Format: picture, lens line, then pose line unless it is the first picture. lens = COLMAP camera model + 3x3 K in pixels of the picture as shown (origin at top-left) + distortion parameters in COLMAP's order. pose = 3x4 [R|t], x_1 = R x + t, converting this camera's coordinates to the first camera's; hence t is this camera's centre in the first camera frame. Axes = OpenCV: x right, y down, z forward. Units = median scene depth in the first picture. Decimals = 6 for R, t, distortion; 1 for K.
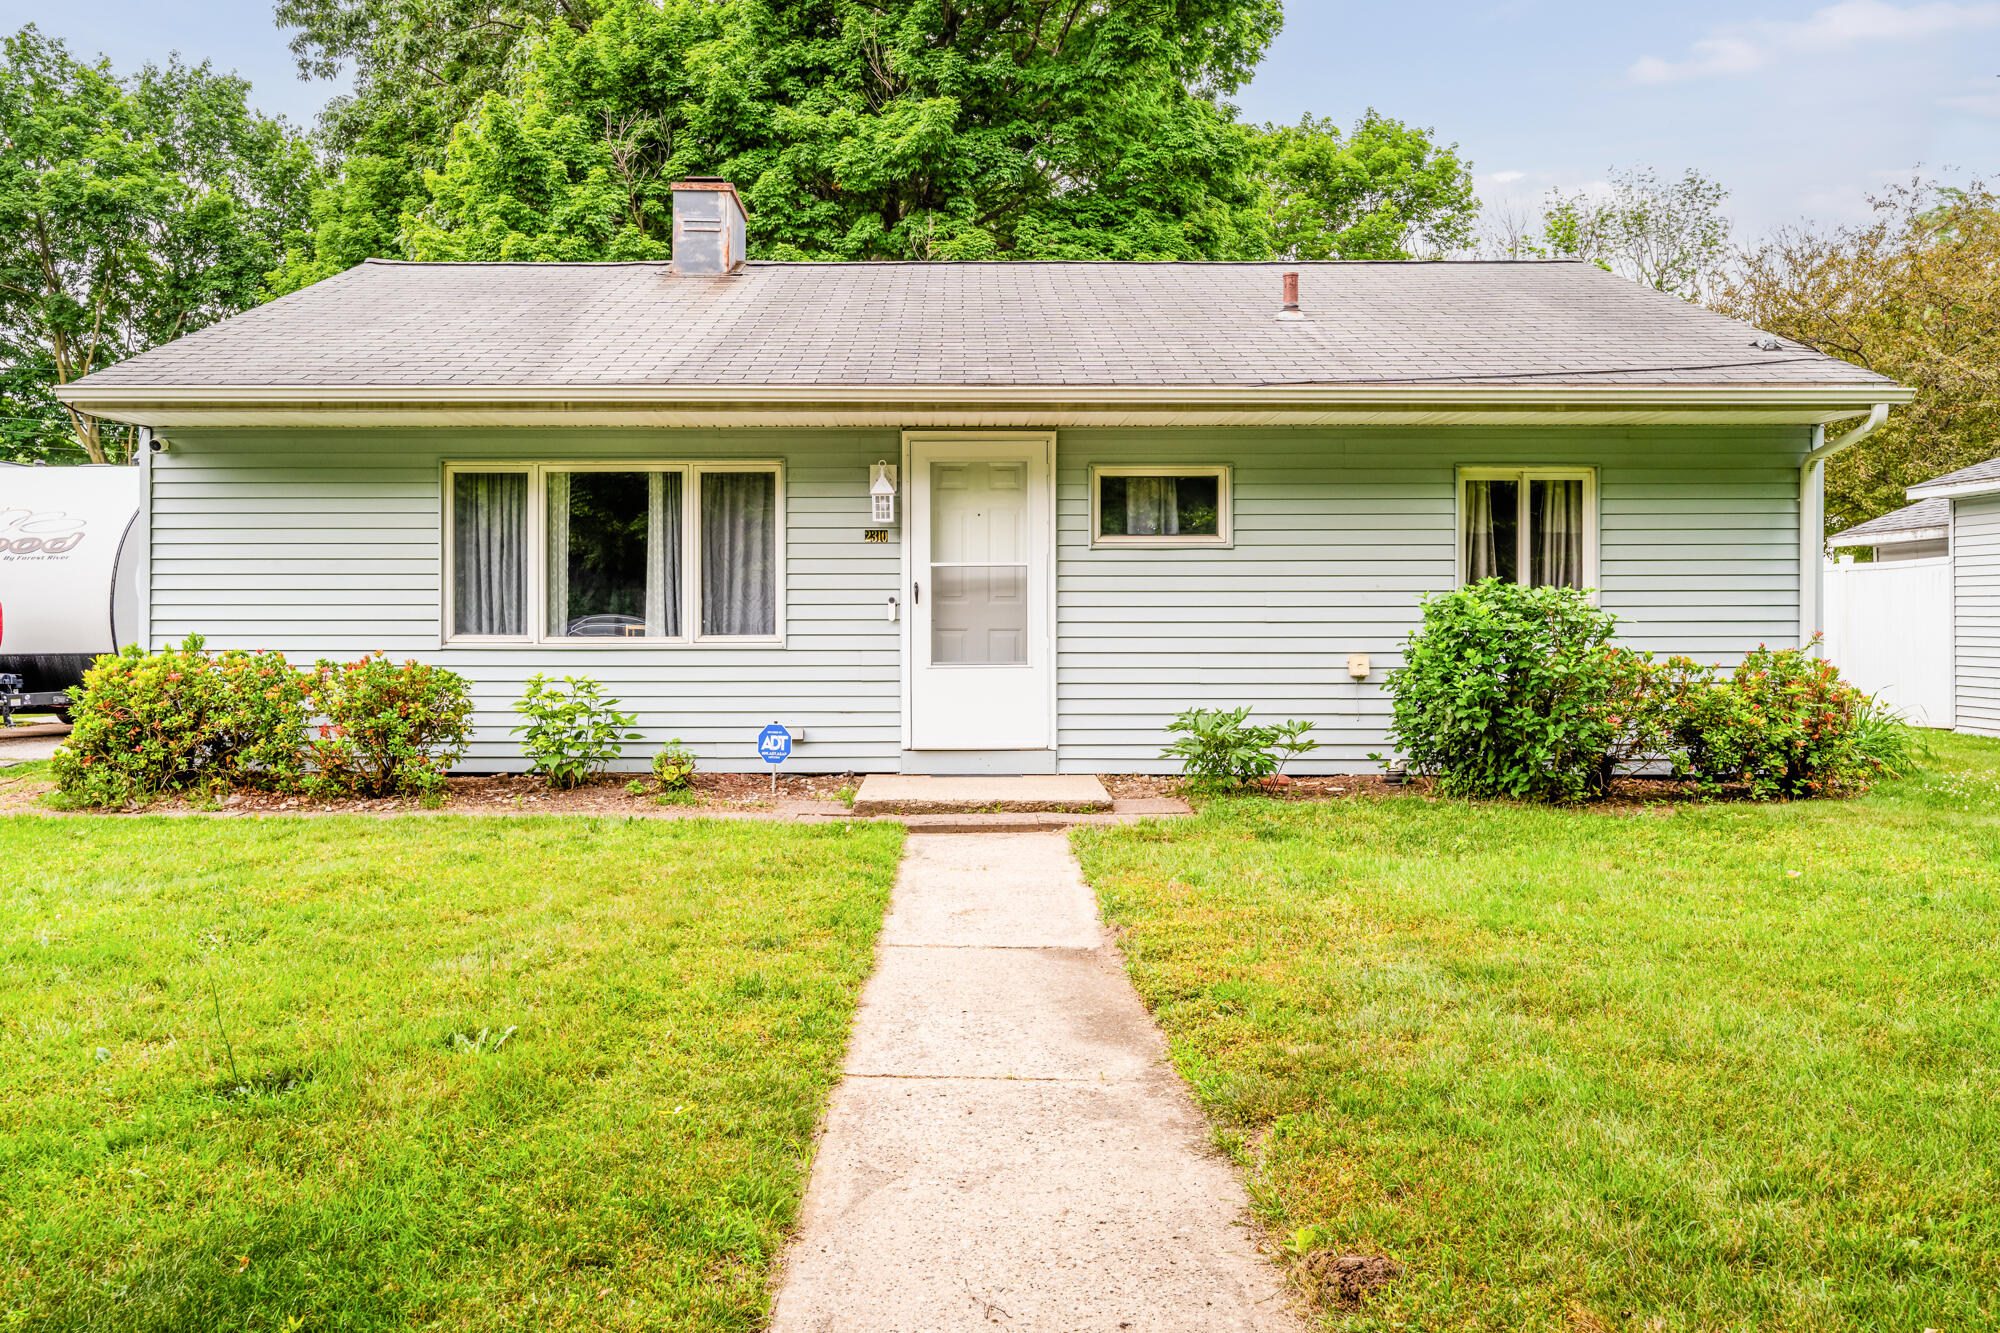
lens RADIAL K [[1388.5, 0, 998.8], [0, 1388.5, 605.6], [0, 0, 1]] dist [0.003906, -0.001088]
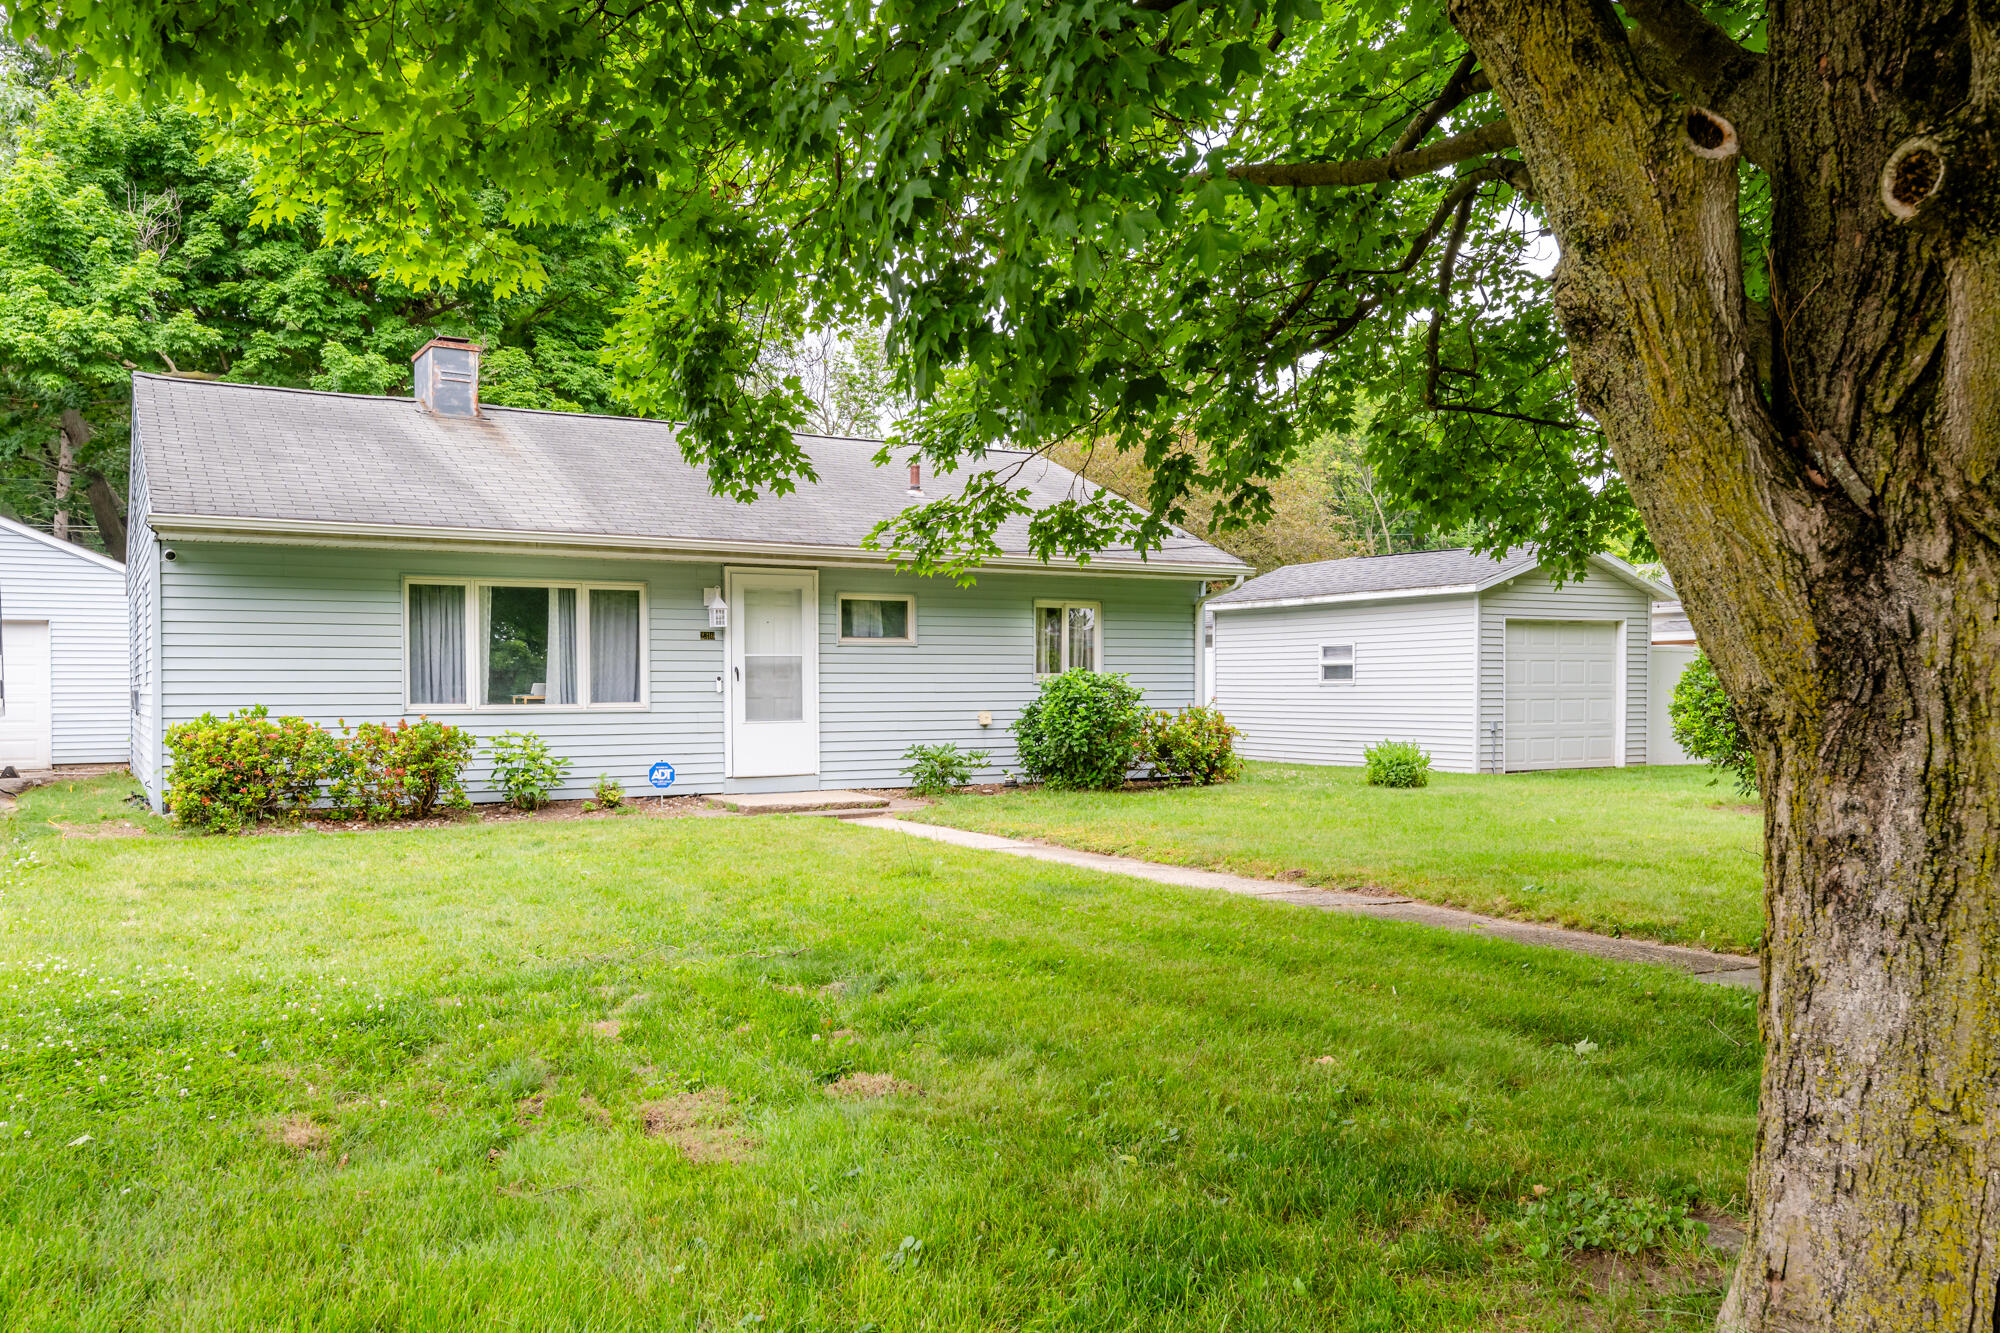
lens RADIAL K [[1388.5, 0, 999.9], [0, 1388.5, 672.7], [0, 0, 1]] dist [0.003906, -0.001088]
pose [[0.868572, 0.003179, 0.495553, -0.557112], [-0.003309, 0.999994, -0.000614, -0.010473], [-0.495552, -0.001106, 0.868578, -0.453189]]
